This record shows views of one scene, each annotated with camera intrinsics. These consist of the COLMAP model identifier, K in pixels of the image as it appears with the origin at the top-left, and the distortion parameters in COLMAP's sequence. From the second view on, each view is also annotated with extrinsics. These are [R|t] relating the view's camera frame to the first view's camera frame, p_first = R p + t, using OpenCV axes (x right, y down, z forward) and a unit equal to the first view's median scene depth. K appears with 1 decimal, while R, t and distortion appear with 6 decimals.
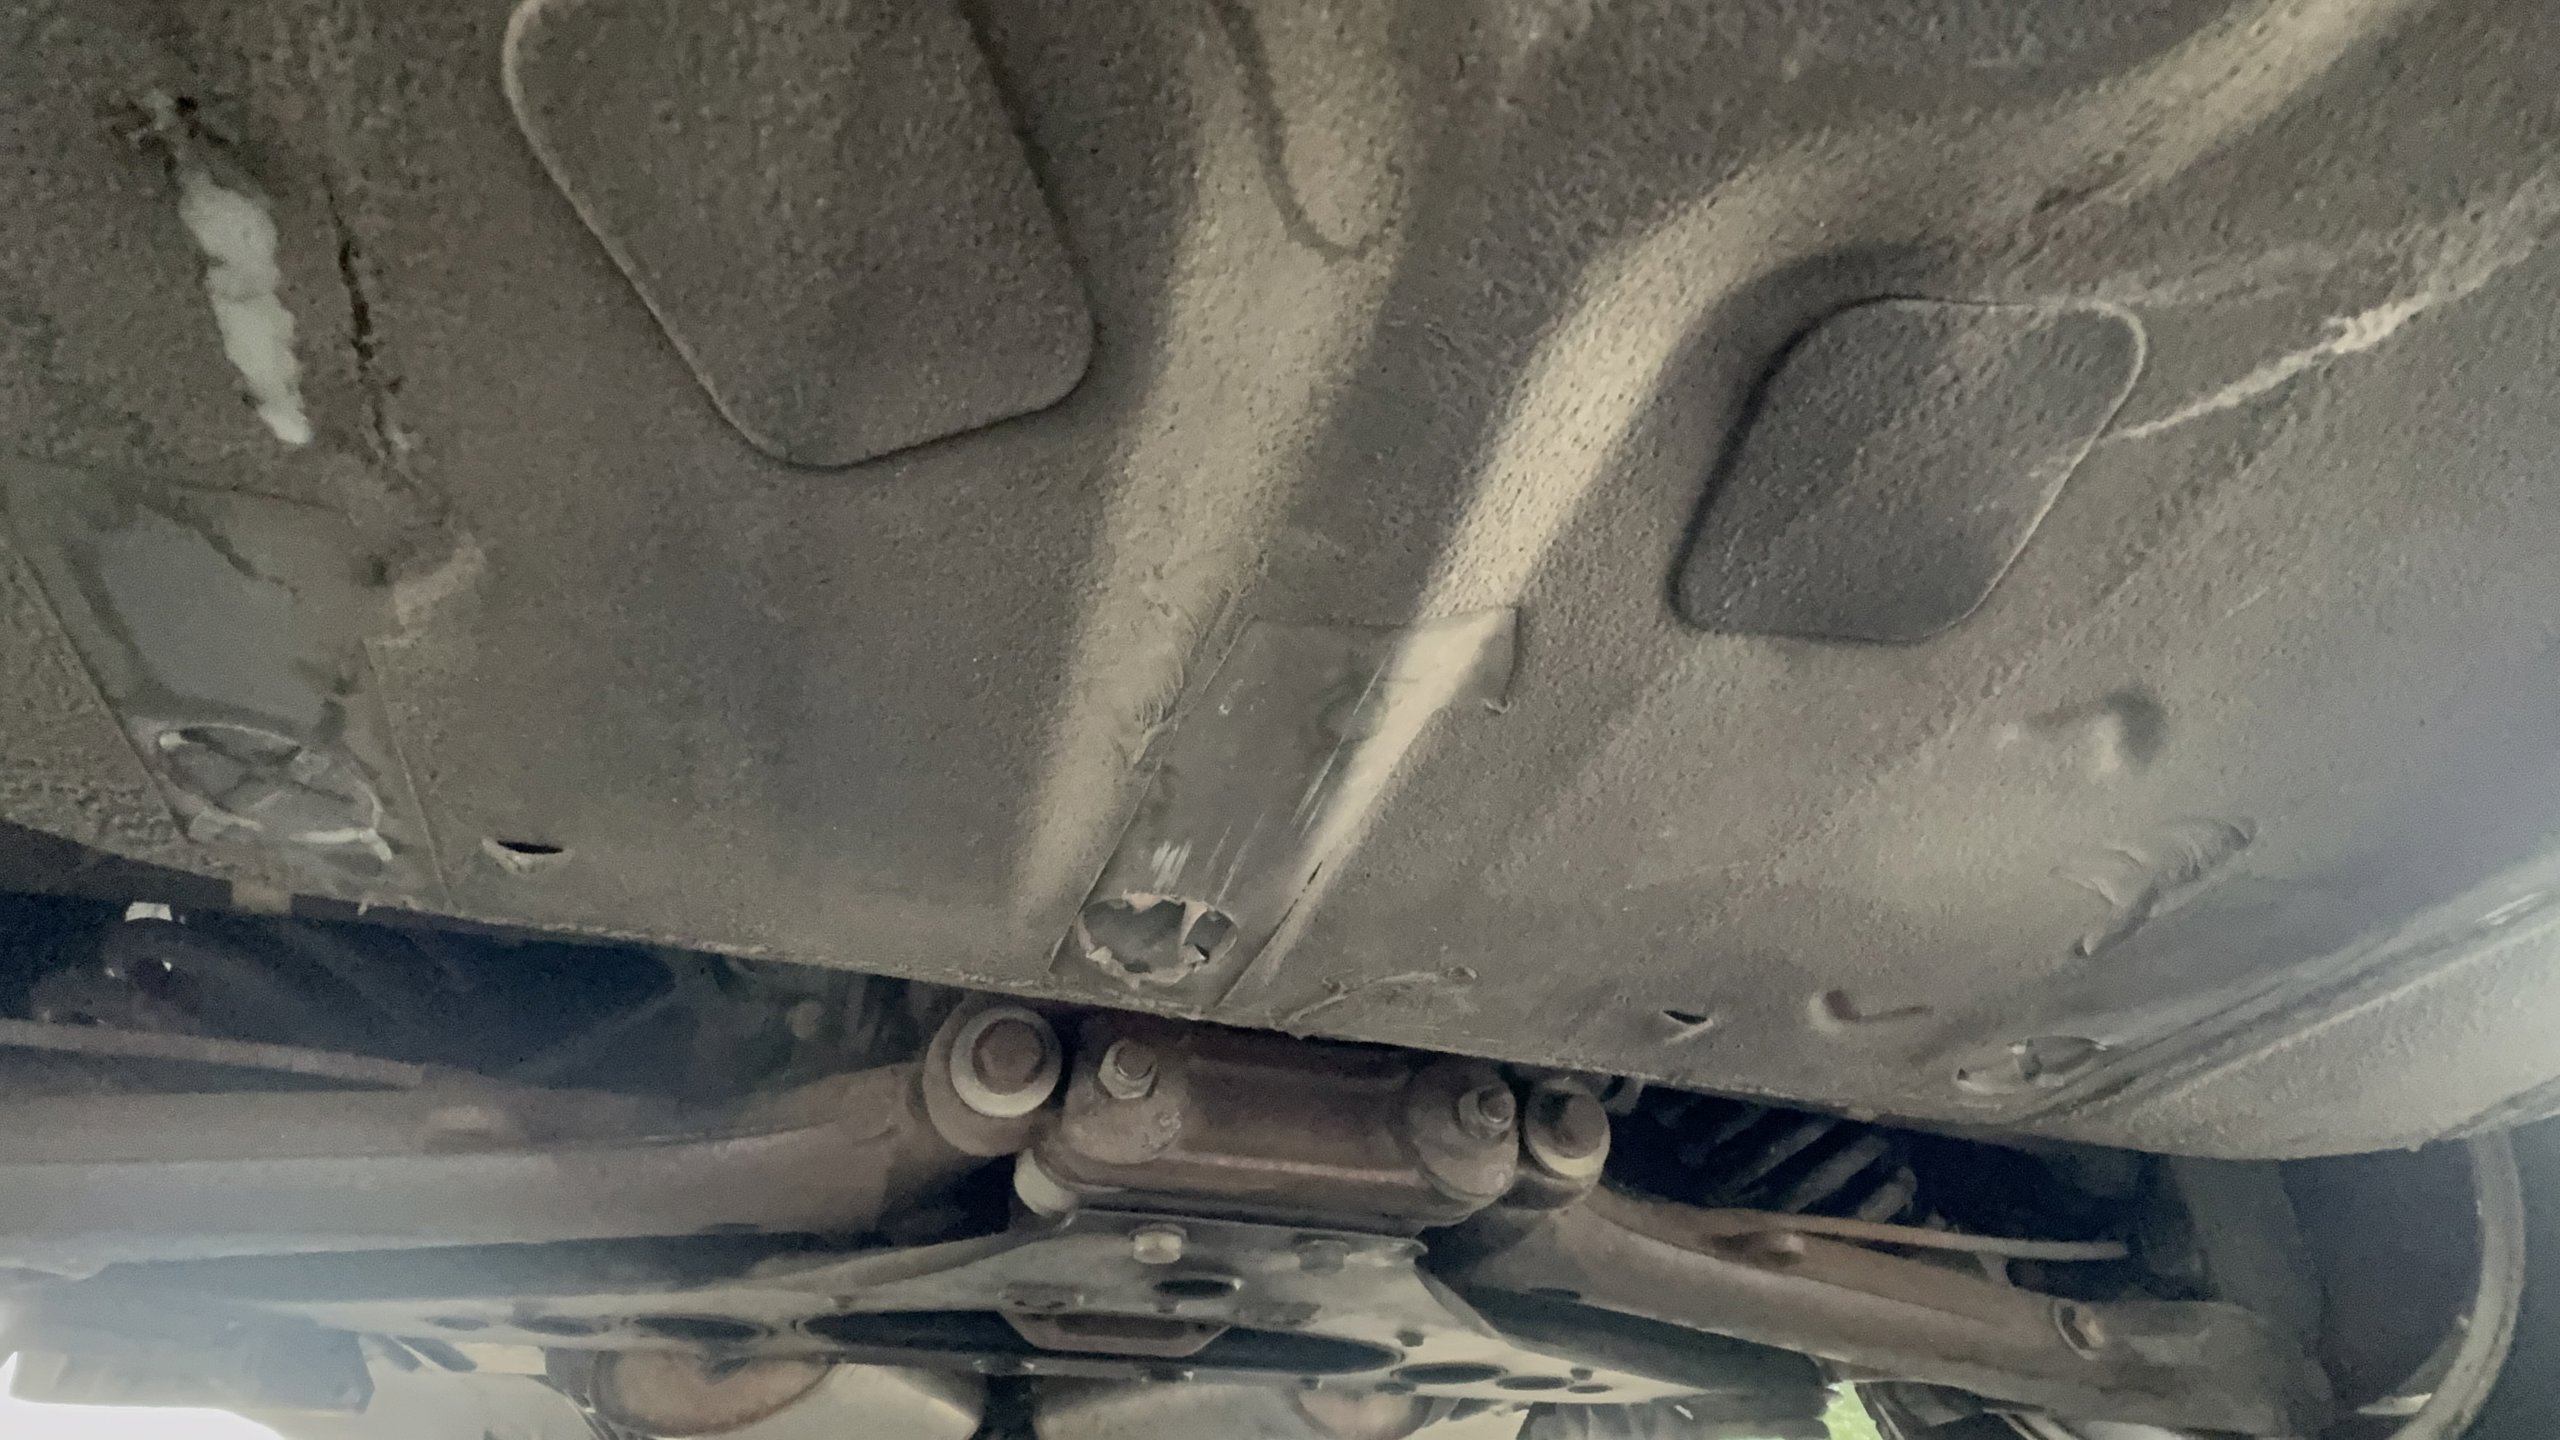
lens RADIAL K [[1174.6, 0, 1280.0], [0, 1174.6, 720.0], [0, 0, 1]] dist [0.001359, -0.000143]
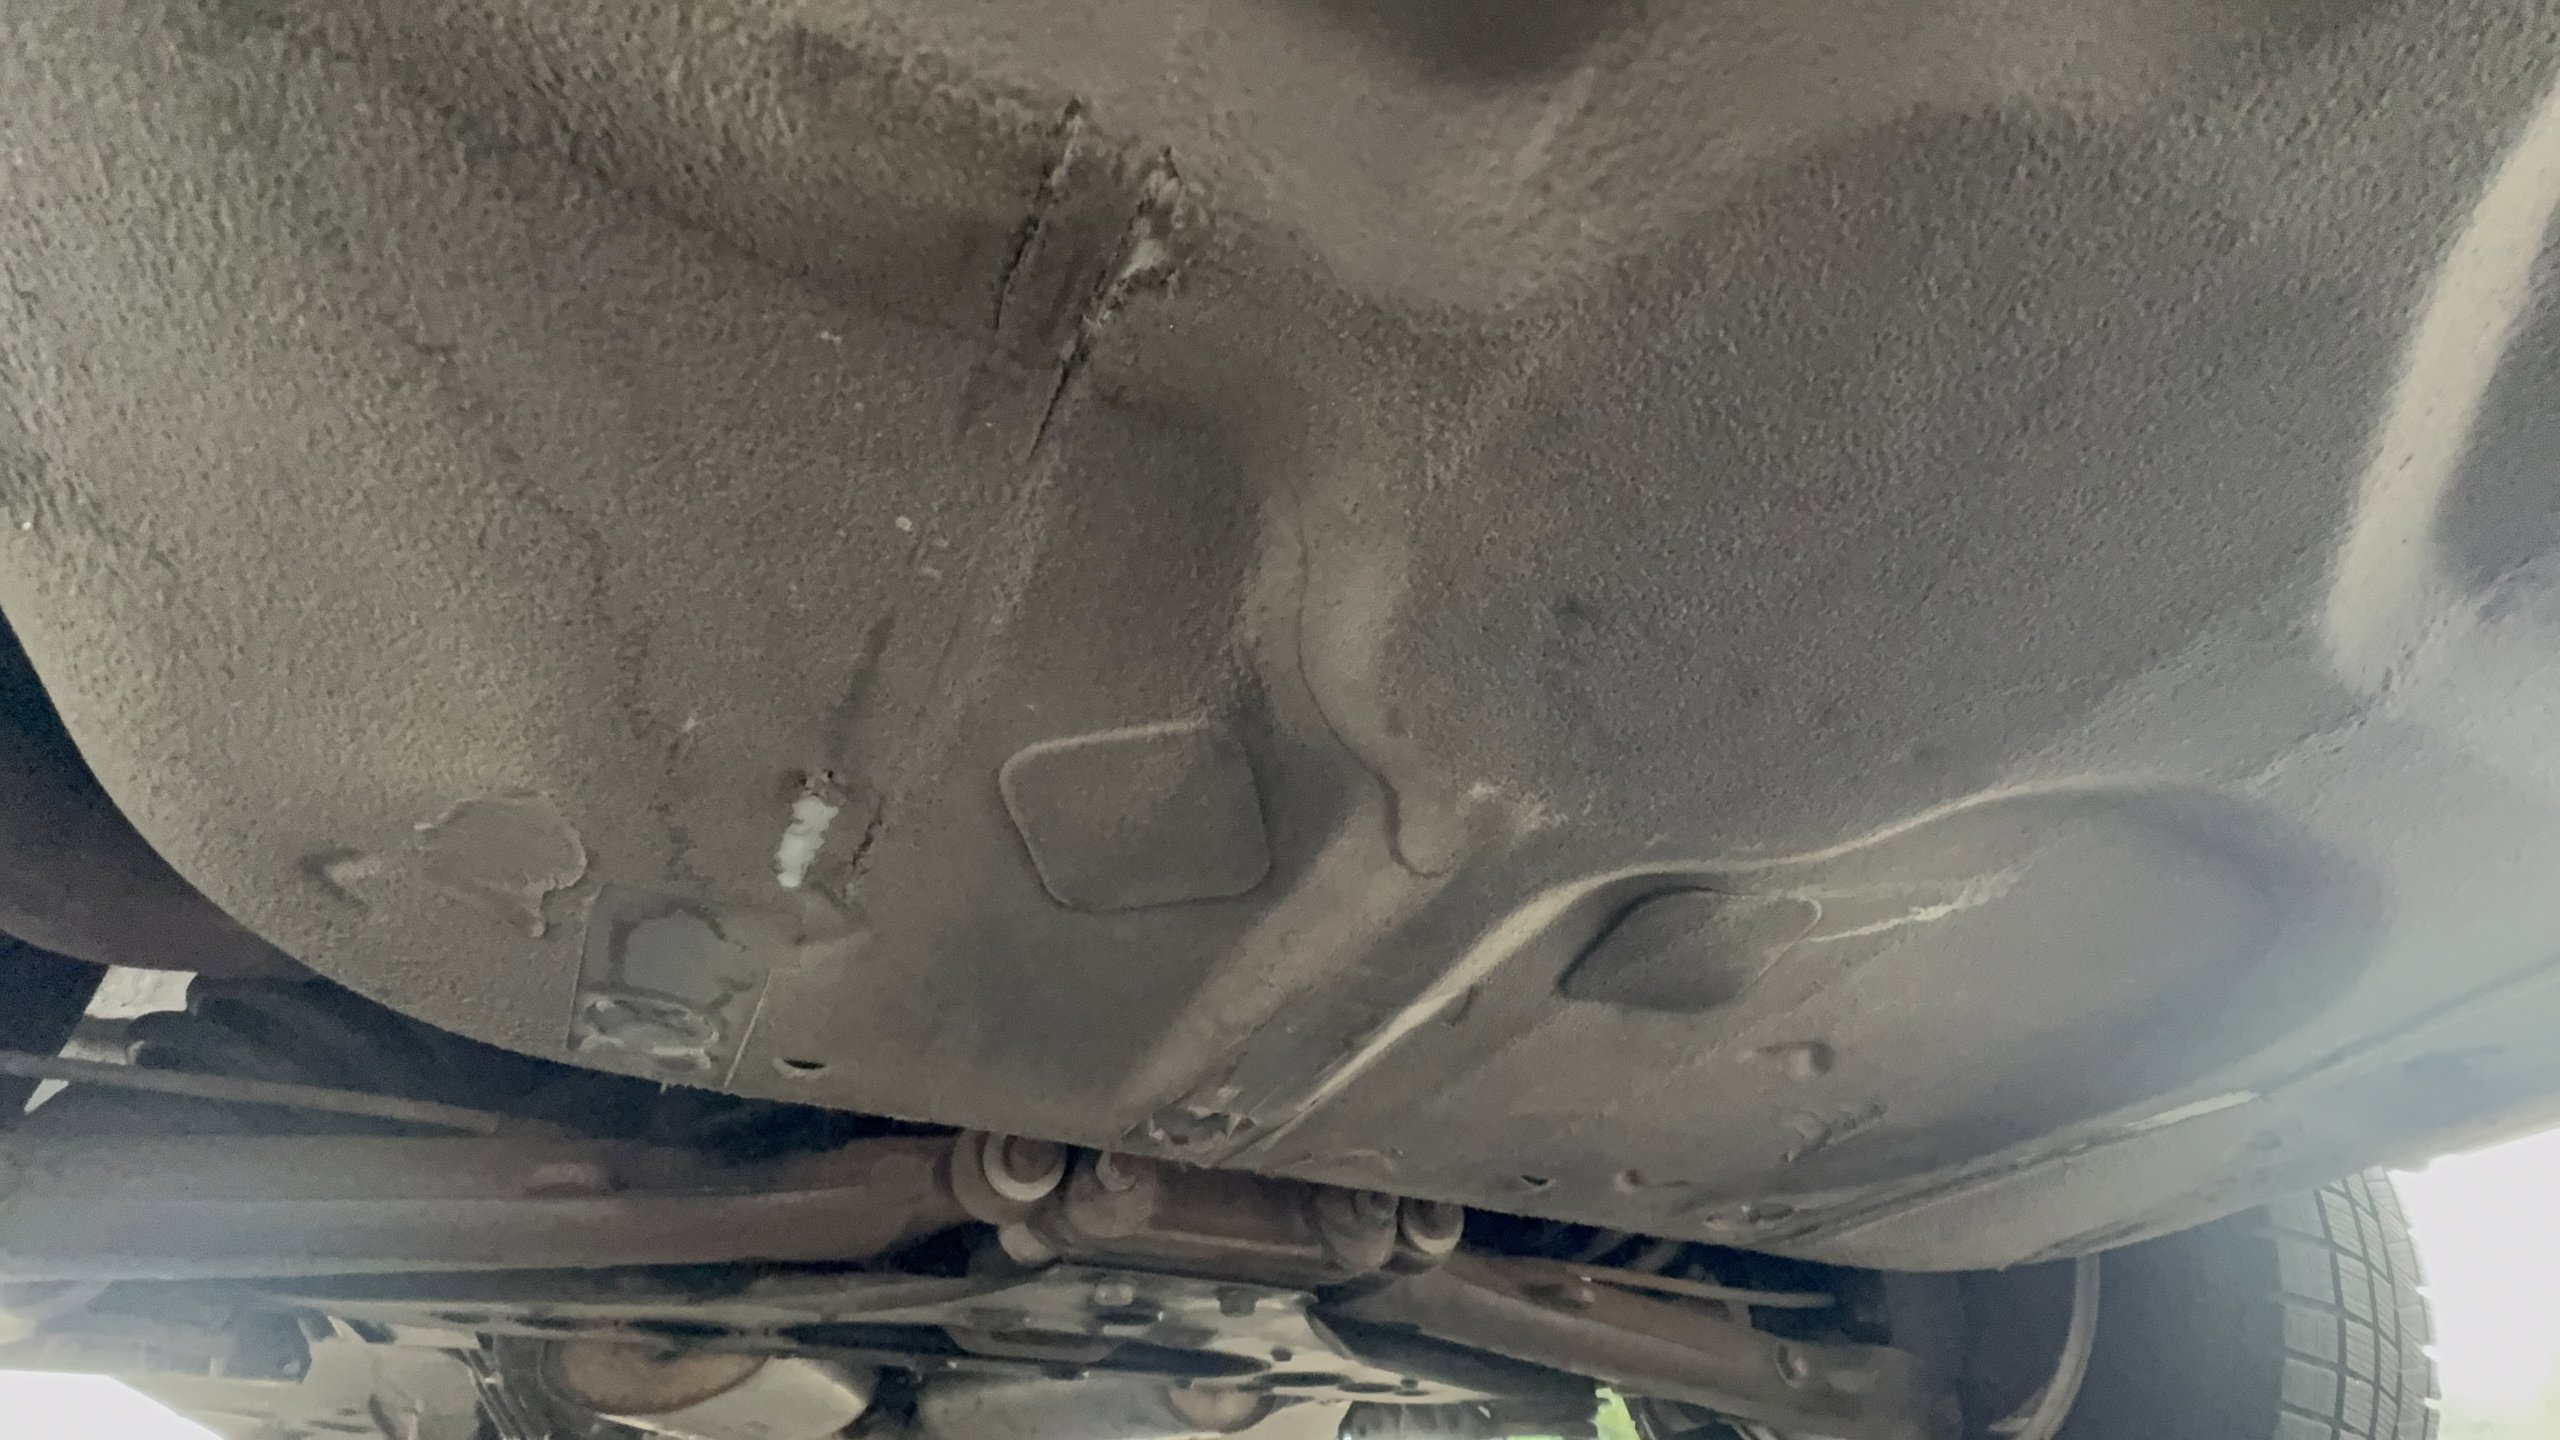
lens RADIAL K [[1174.6, 0, 1280.0], [0, 1174.6, 720.0], [0, 0, 1]] dist [0.001359, -0.000143]
pose [[0.988199, 0.096034, 0.119329, -0.156603], [-0.098624, 0.994997, 0.015977, -0.243084], [-0.117197, -0.027557, 0.992726, -0.318940]]
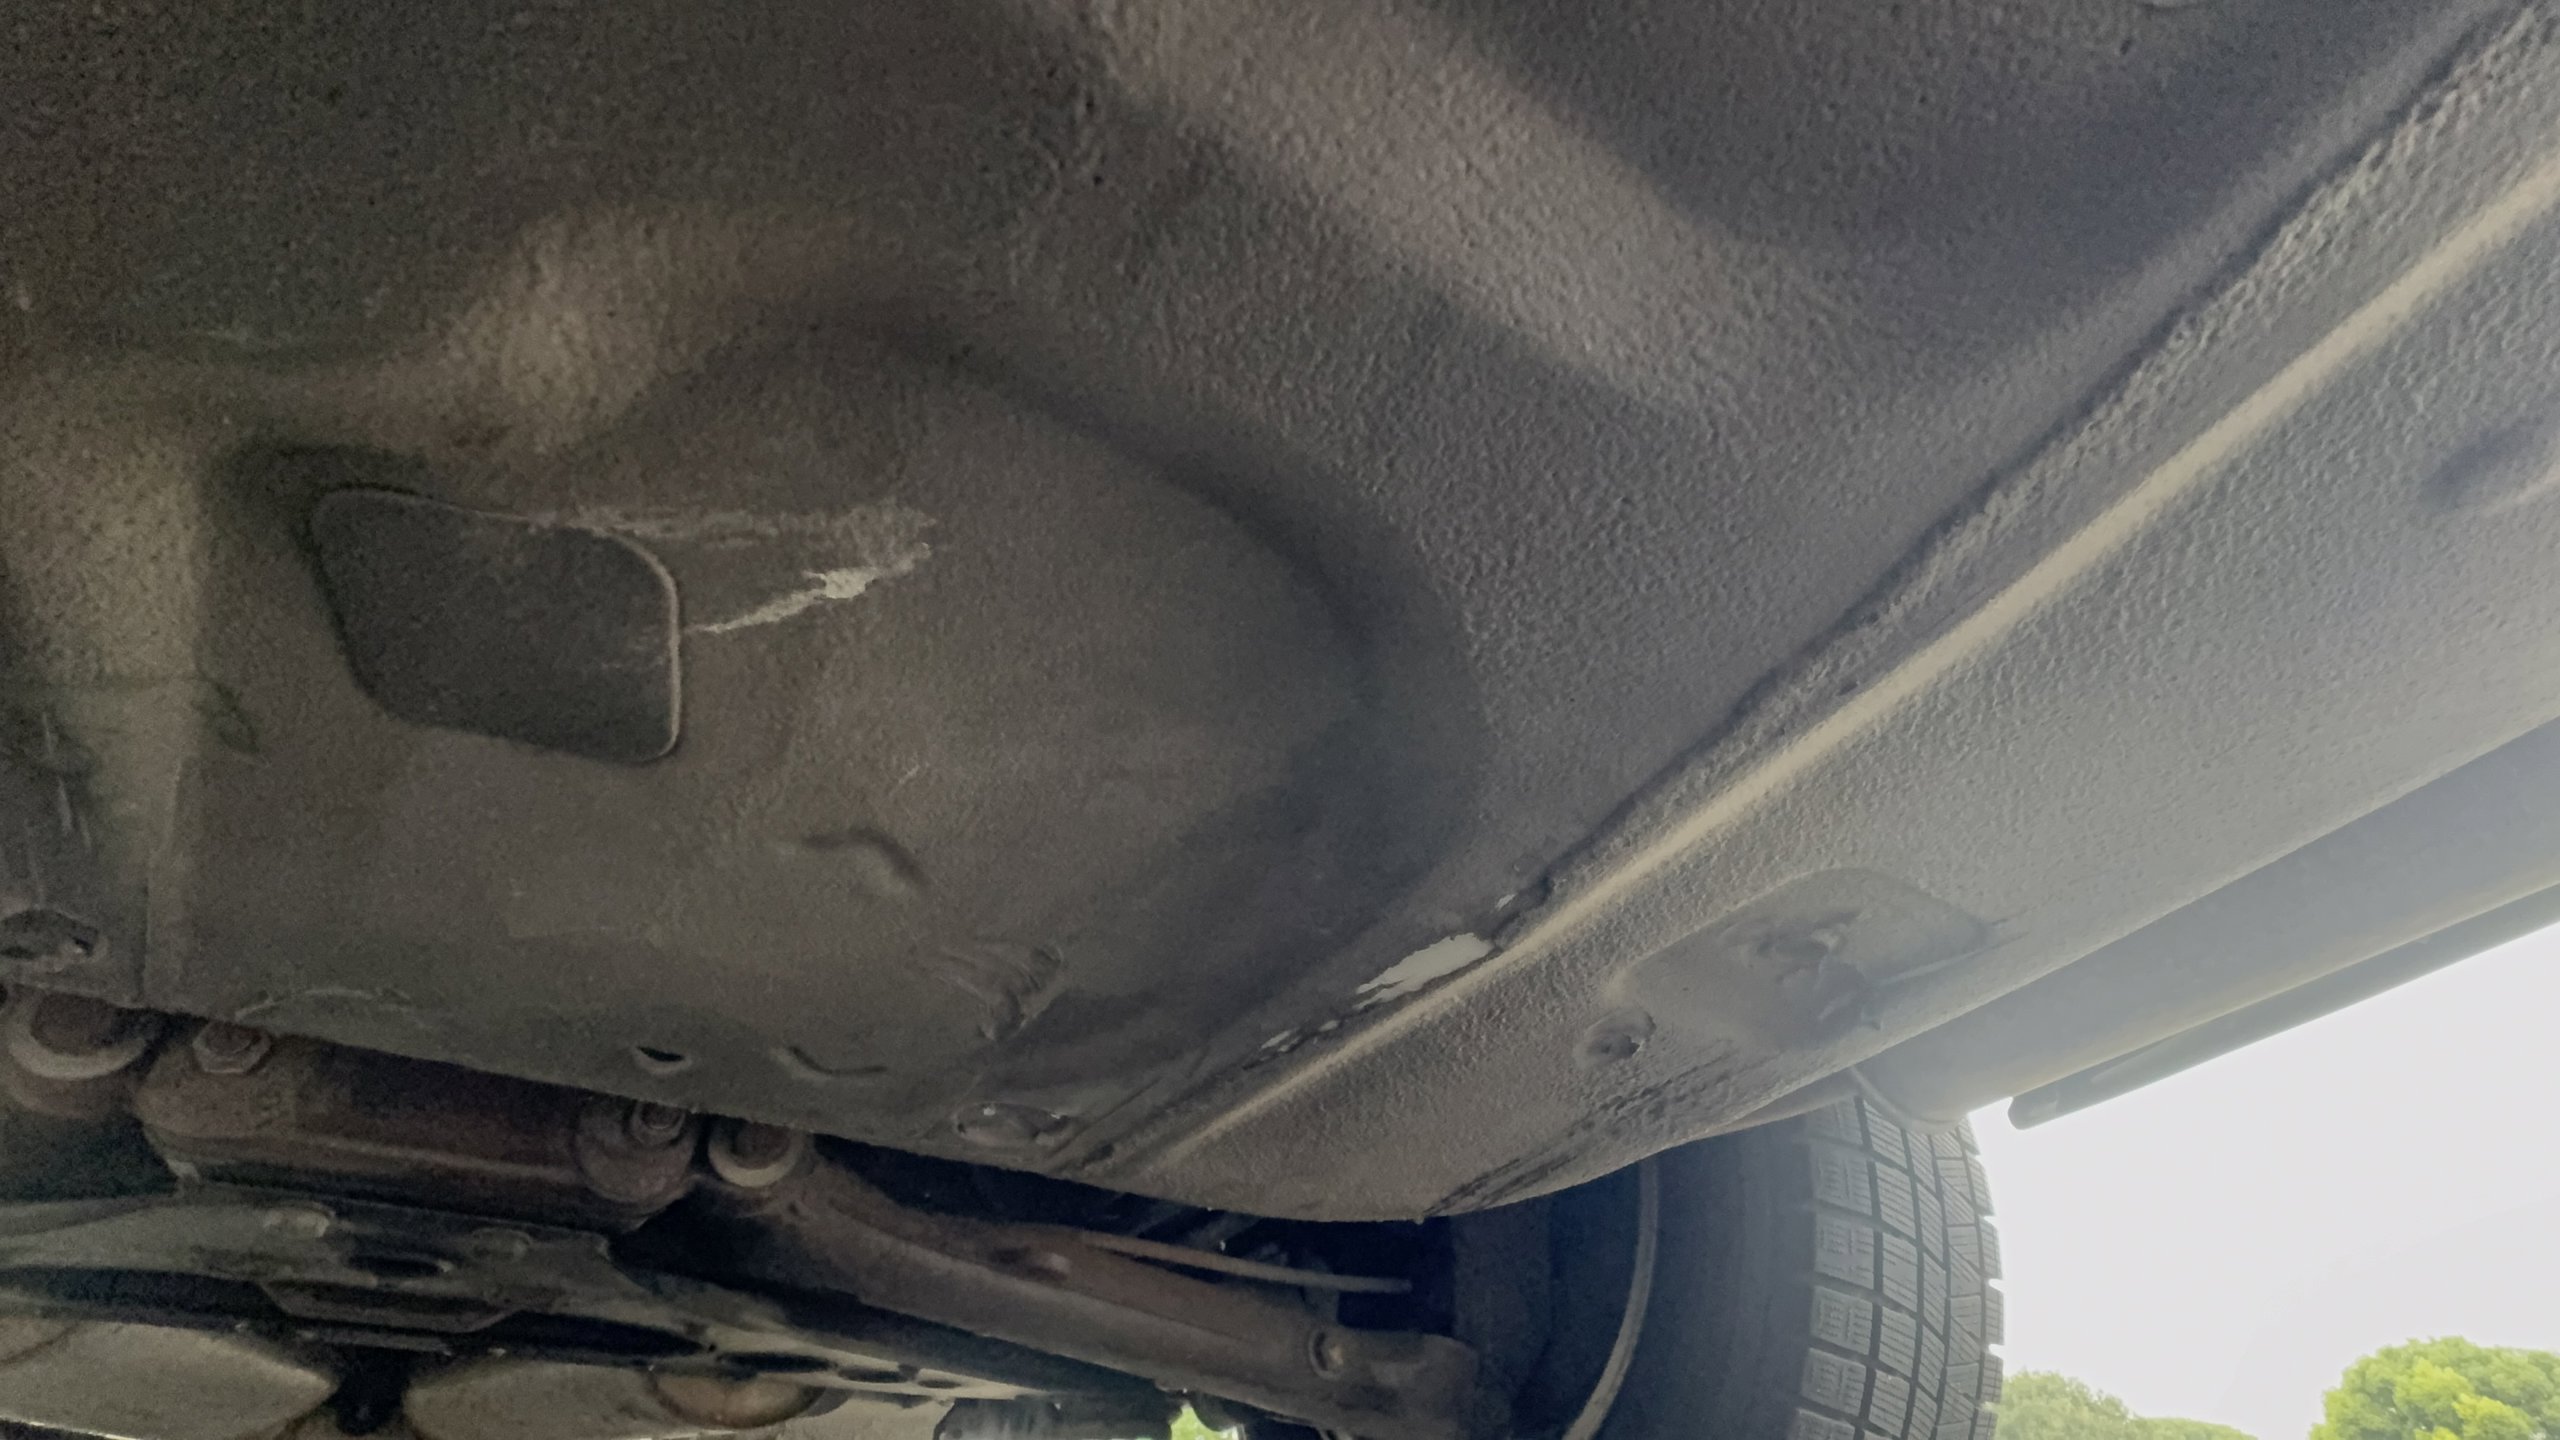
lens RADIAL K [[1174.6, 0, 1280.0], [0, 1174.6, 720.0], [0, 0, 1]] dist [0.001359, -0.000143]
pose [[0.967331, 0.159964, 0.196678, 0.494004], [-0.161520, 0.986835, -0.008209, -0.108941], [-0.195402, -0.023827, 0.980434, -0.142269]]
